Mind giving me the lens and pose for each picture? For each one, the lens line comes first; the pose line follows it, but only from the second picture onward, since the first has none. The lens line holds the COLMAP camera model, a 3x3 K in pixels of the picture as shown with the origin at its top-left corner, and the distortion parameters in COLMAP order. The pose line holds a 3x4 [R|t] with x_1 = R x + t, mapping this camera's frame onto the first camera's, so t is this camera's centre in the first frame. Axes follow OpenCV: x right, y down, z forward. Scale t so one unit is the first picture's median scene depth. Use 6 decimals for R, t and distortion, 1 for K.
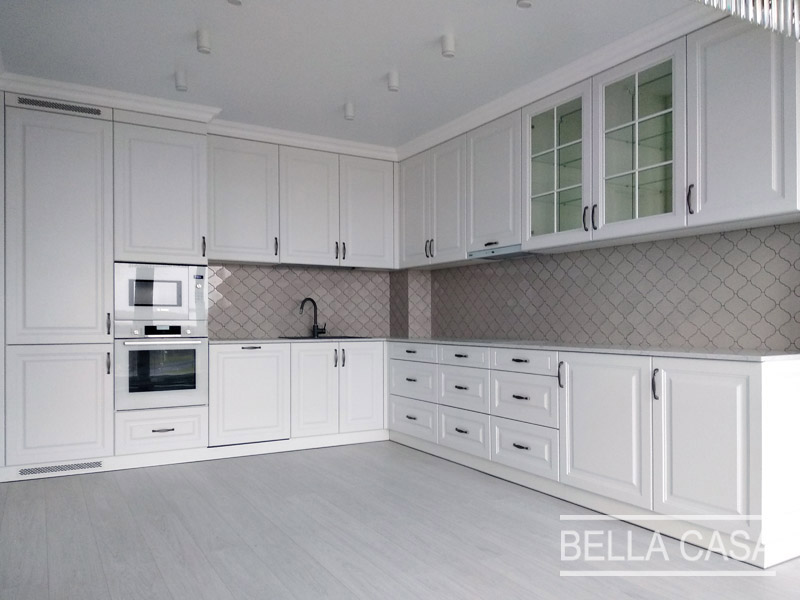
lens RADIAL K [[671.8, 0, 434.3], [0, 671.8, 319.8], [0, 0, 1]] dist [0.003049, -0.023230]
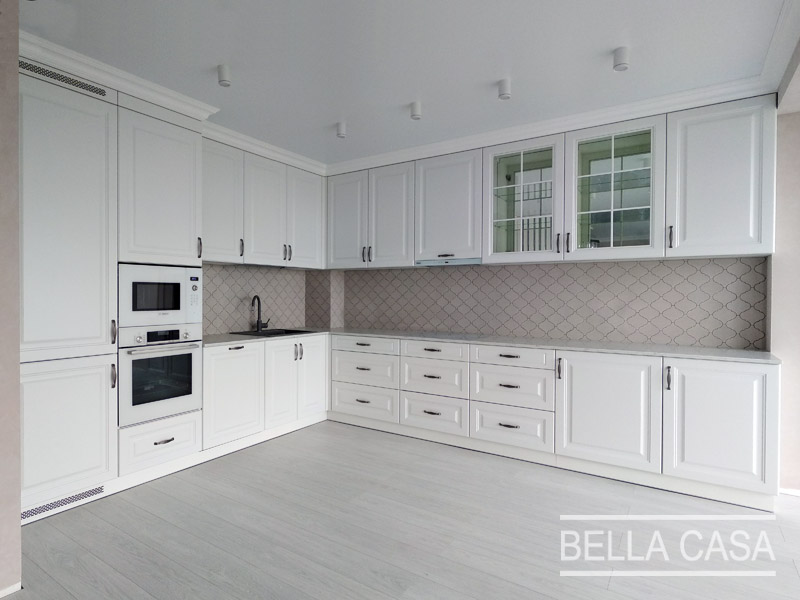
lens RADIAL K [[489.2, 0, 359.2], [0, 489.2, 296.1], [0, 0, 1]] dist [-0.006936, 0.000150]
pose [[0.916660, 0.004096, 0.399646, -0.430686], [-0.007935, 0.999937, 0.007951, -0.048007], [-0.399588, -0.010460, 0.916635, 0.263877]]
